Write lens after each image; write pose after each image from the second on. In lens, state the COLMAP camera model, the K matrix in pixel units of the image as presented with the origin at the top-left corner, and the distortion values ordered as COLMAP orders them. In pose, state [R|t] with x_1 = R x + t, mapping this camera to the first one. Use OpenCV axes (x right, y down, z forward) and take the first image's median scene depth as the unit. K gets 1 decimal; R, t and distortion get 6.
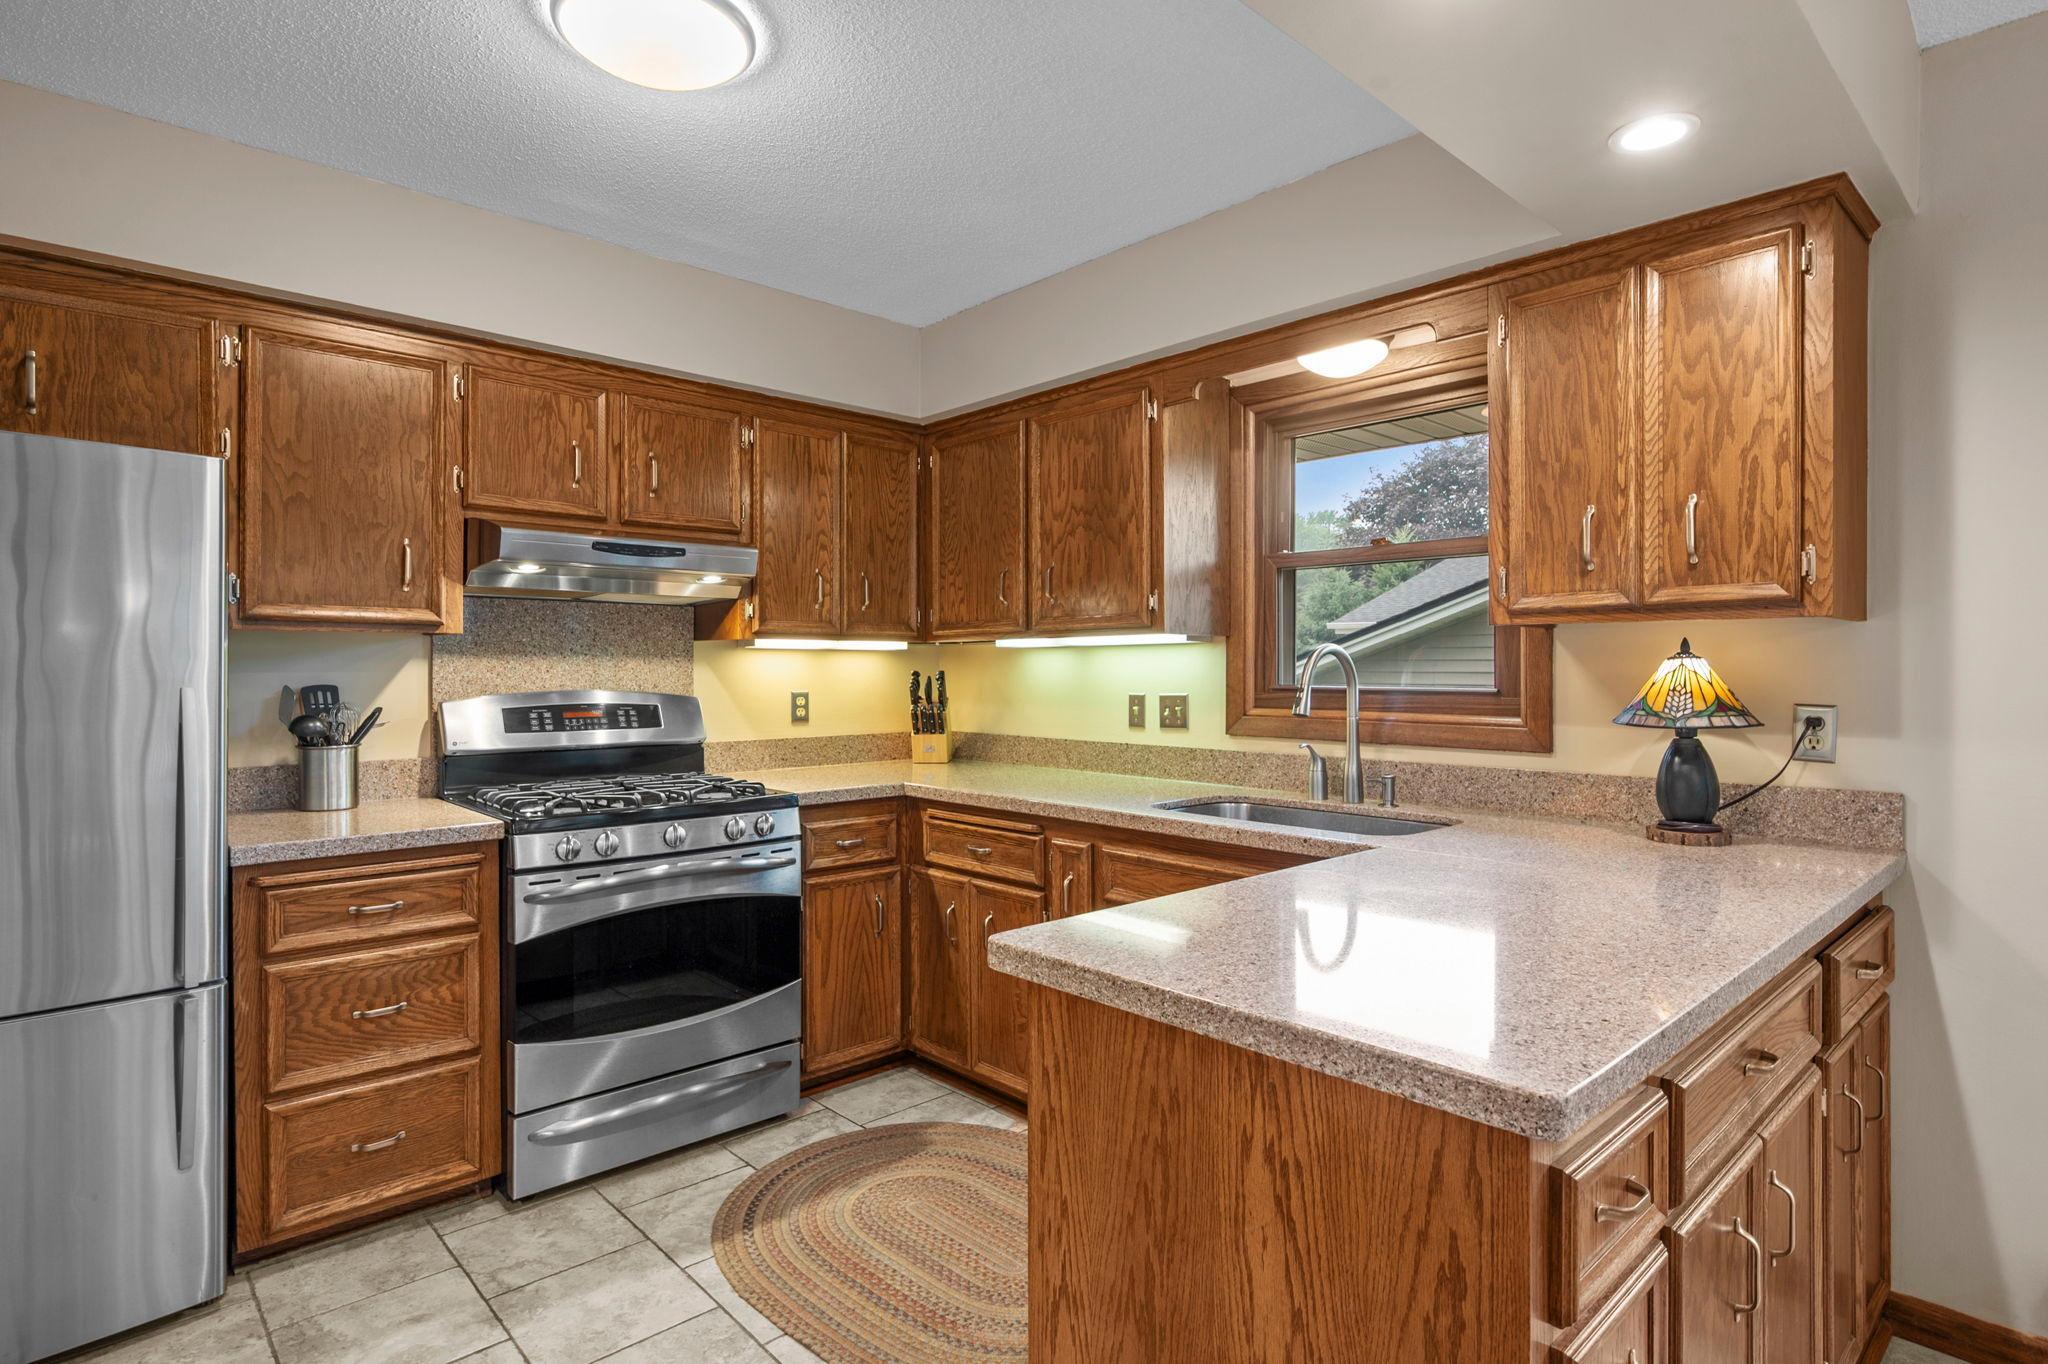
lens RADIAL K [[1082.6, 0, 1026.3], [0, 1082.6, 672.8], [0, 0, 1]] dist [0.005596, 0.000166]
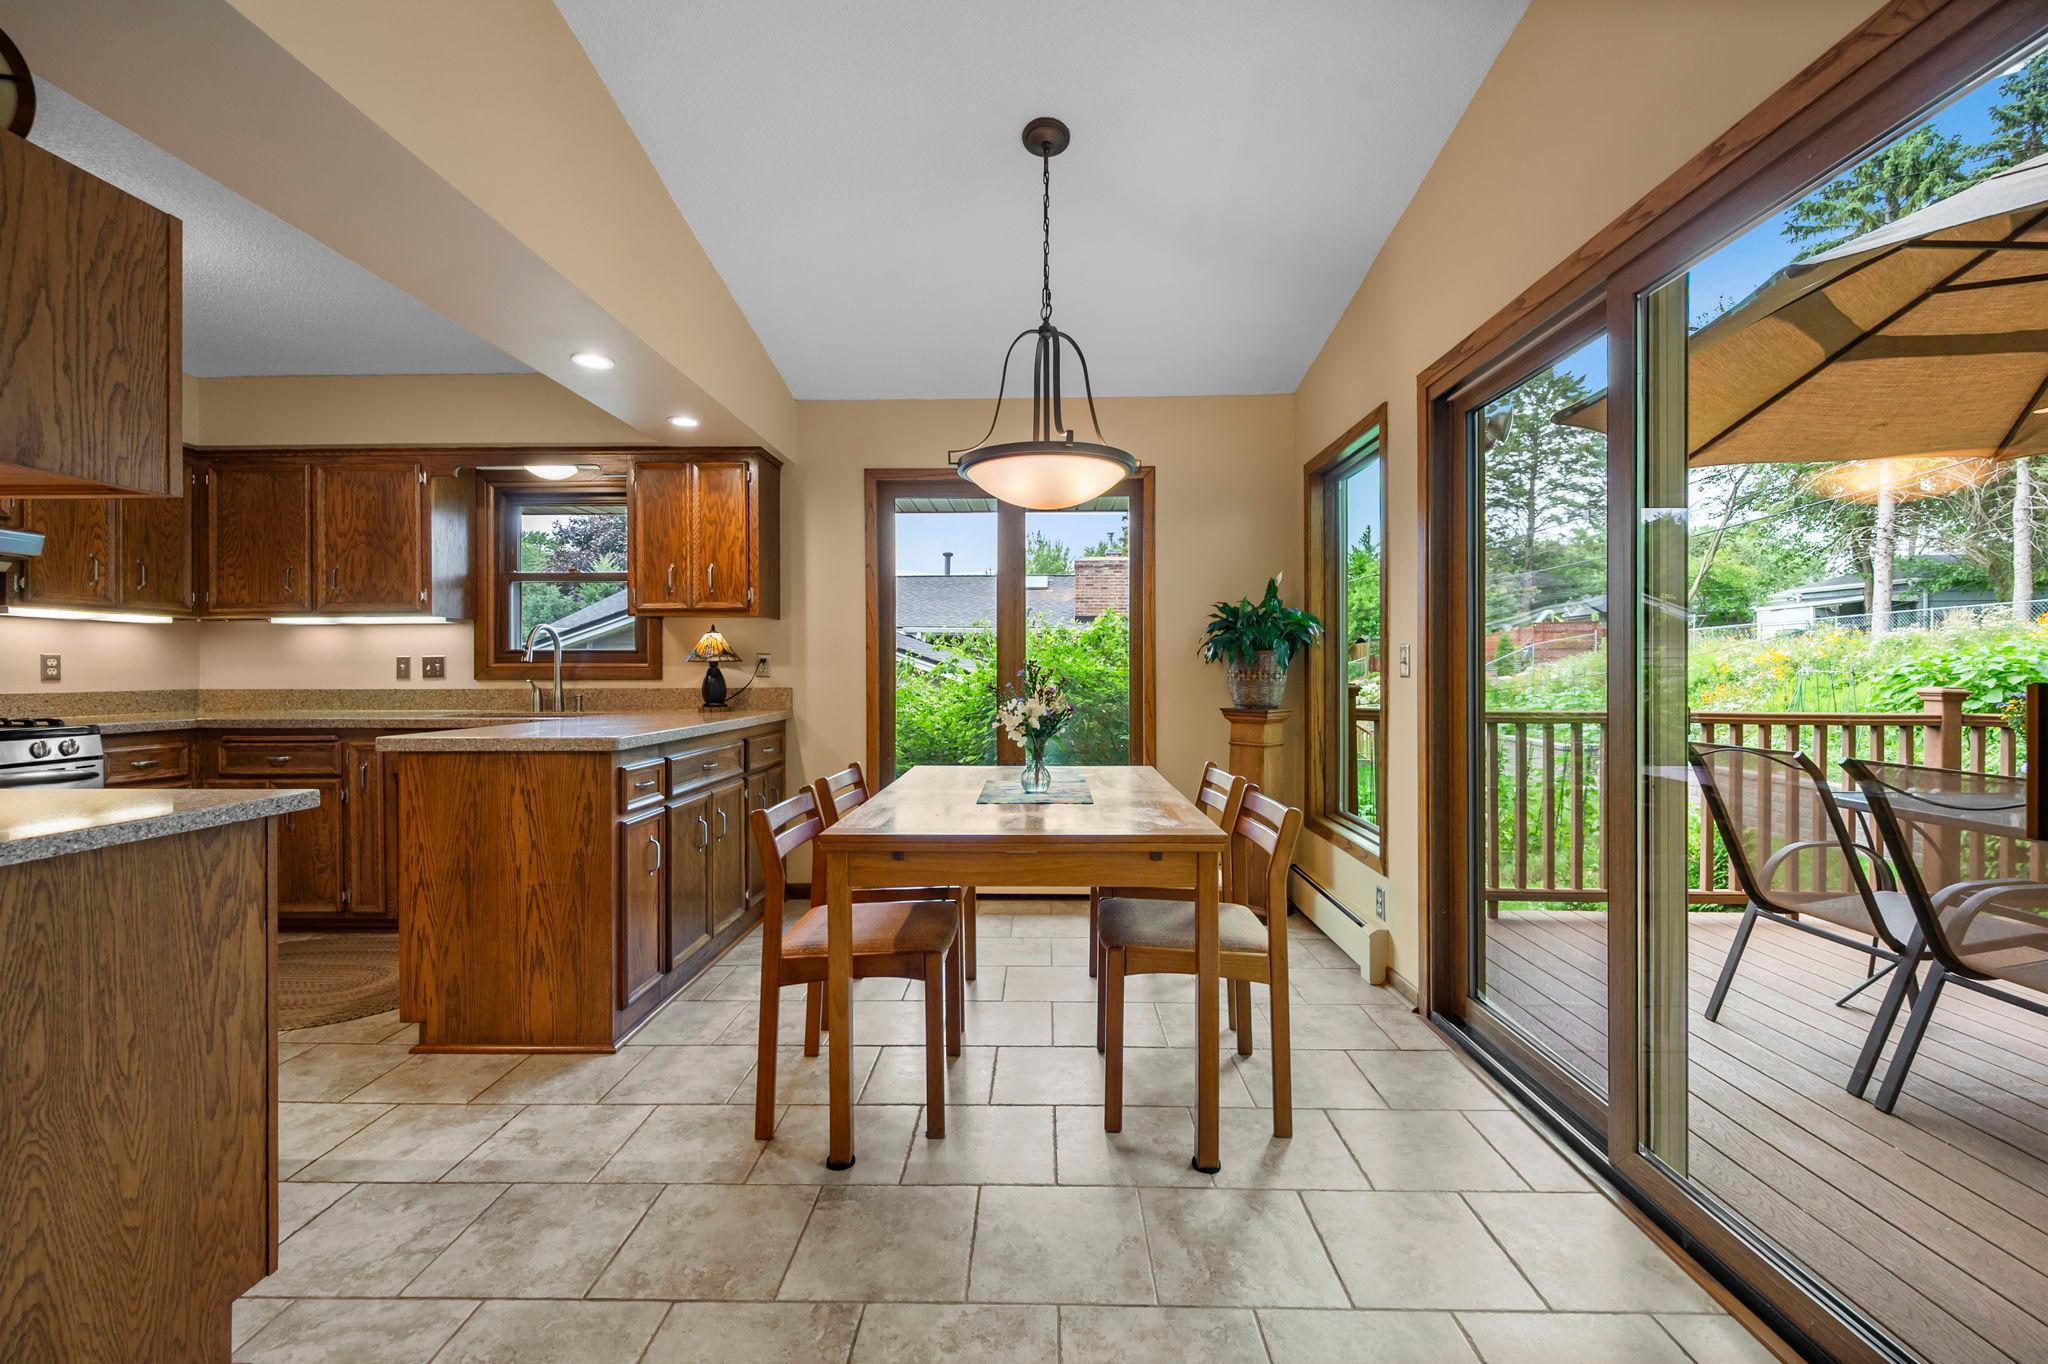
lens RADIAL K [[833.9, 0, 1020.8], [0, 833.9, 673.5], [0, 0, 1]] dist [-0.005899, 0.000770]
pose [[0.699881, -0.003150, 0.714253, -0.178698], [0.002159, 0.999995, 0.002294, 0.060678], [-0.714256, -0.000064, 0.699884, -0.623012]]
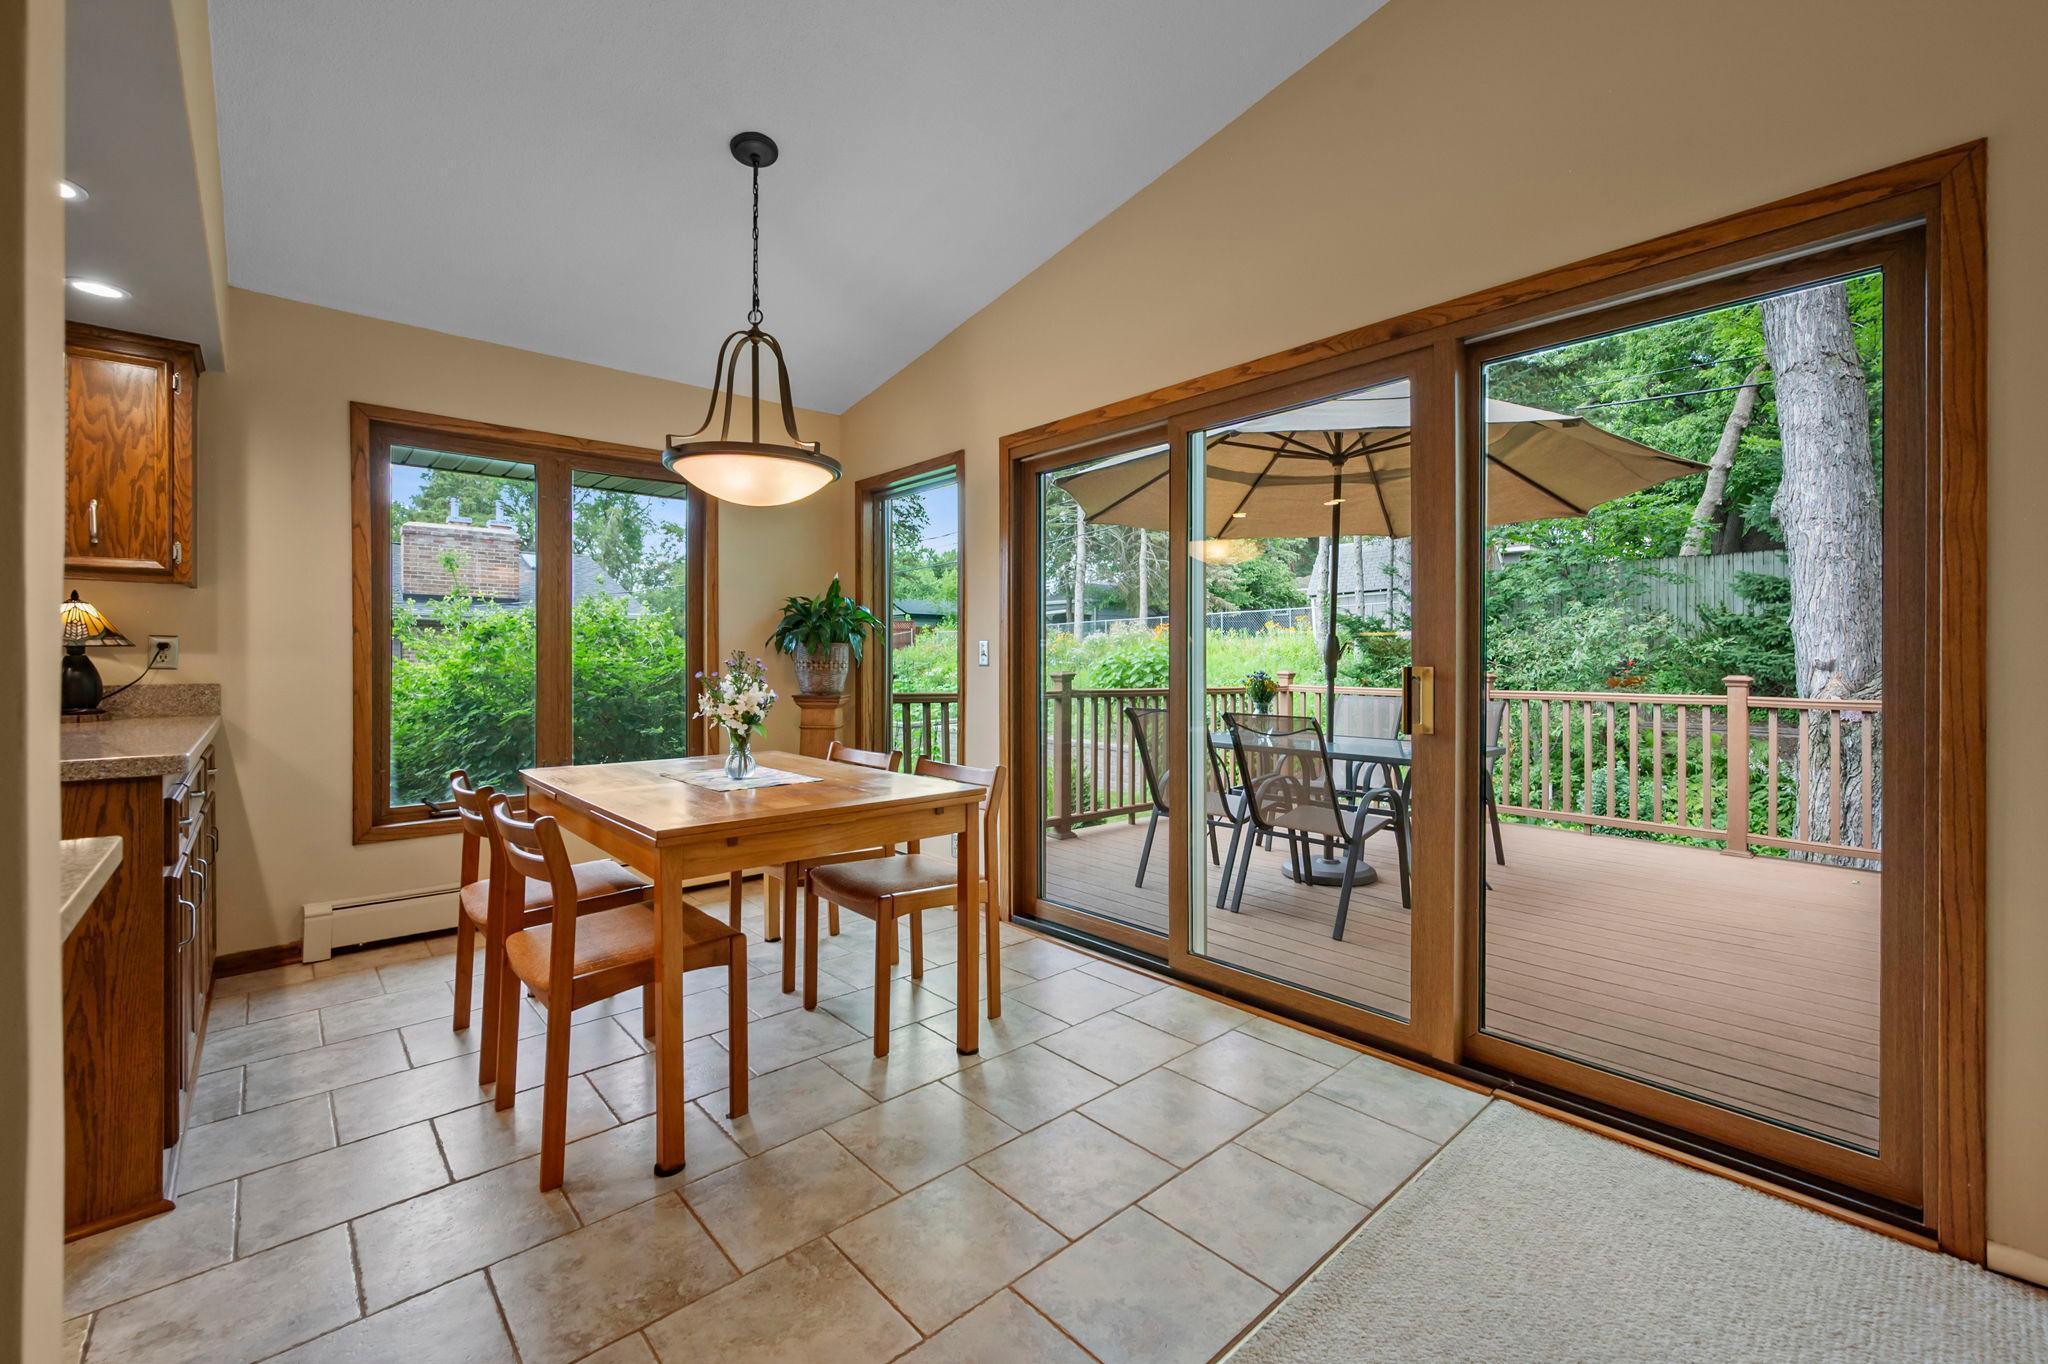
lens RADIAL K [[833.9, 0, 1015.5], [0, 833.9, 664.1], [0, 0, 1]] dist [-0.005899, 0.000770]
pose [[0.031581, -0.003402, 0.999495, -0.457084], [0.000269, 0.999994, 0.003395, 0.060202], [-0.999501, 0.000161, 0.031582, -0.324226]]
